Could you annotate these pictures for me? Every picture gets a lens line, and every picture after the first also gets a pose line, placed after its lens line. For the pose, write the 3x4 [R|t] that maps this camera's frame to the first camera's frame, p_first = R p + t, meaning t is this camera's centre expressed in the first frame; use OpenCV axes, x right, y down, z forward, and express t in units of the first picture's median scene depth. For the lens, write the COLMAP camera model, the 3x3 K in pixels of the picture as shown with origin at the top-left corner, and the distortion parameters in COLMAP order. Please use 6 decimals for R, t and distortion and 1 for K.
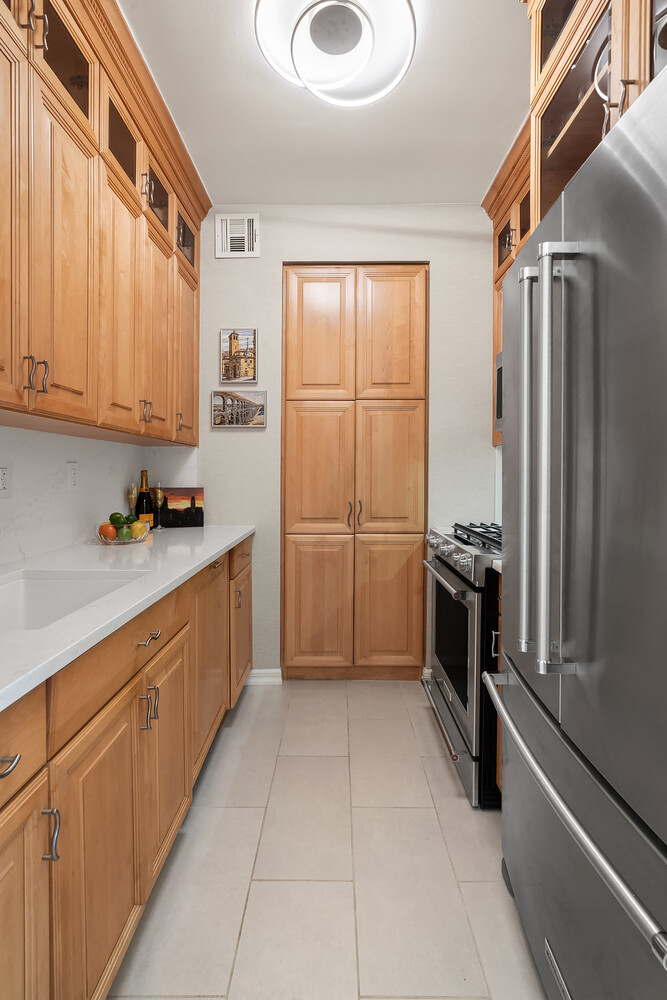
lens RADIAL K [[461.3, 0, 315.1], [0, 461.3, 482.2], [0, 0, 1]] dist [-0.027410, 0.010100]
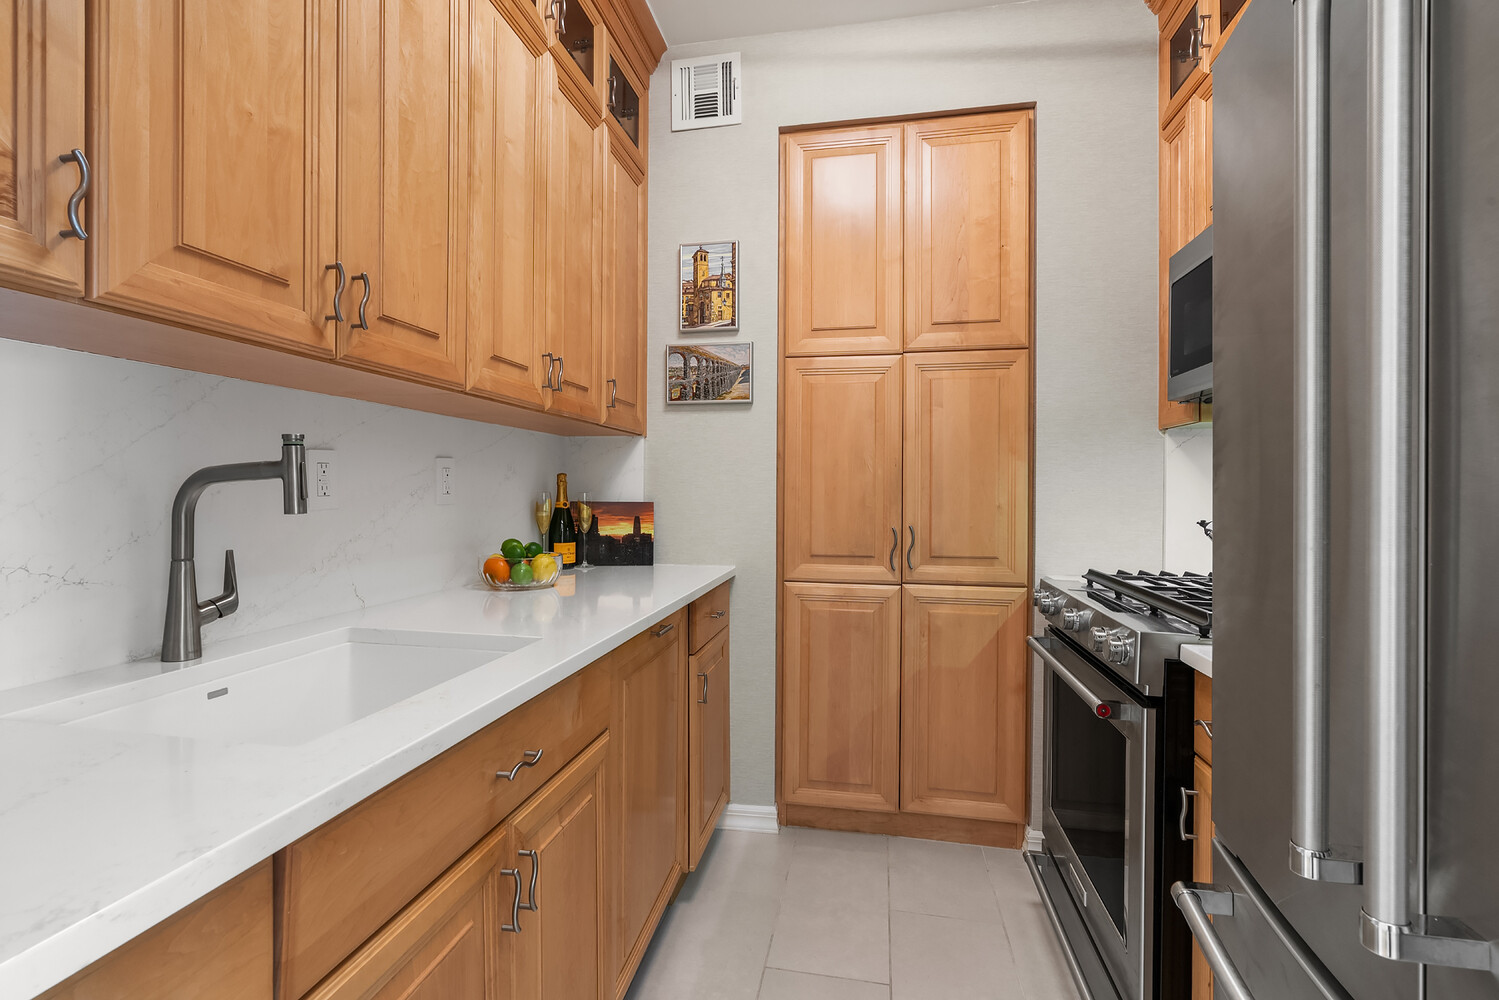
lens RADIAL K [[691.5, 0, 734.6], [0, 691.5, 464.0], [0, 0, 1]] dist [-0.027410, 0.010100]
pose [[0.988237, 0.003757, -0.152882, 0.011618], [-0.012253, 0.998430, -0.054664, 0.012958], [0.152437, 0.055894, 0.986731, 0.120252]]
